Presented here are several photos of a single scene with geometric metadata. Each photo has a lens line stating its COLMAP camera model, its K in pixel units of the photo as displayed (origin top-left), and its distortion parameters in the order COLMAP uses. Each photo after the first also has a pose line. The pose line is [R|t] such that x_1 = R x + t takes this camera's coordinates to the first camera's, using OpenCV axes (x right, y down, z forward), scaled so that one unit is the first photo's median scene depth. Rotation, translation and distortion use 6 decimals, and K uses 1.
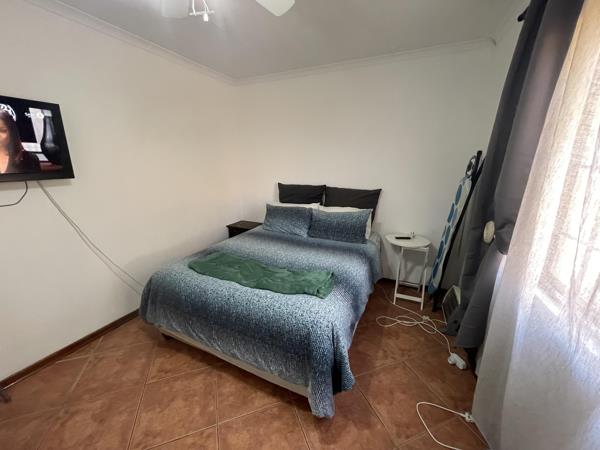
lens RADIAL K [[242.9, 0, 300.0], [0, 242.9, 225.0], [0, 0, 1]] dist [0.002323, 0.000379]
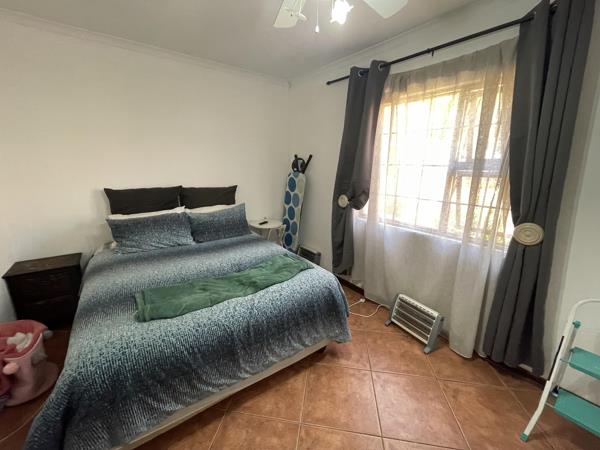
lens RADIAL K [[242.9, 0, 300.0], [0, 242.9, 225.0], [0, 0, 1]] dist [0.002323, 0.000379]
pose [[0.492976, -0.213081, 0.843547, -0.728916], [0.210334, 0.969975, 0.122096, -0.065084], [-0.844236, 0.117236, 0.522993, 0.278847]]
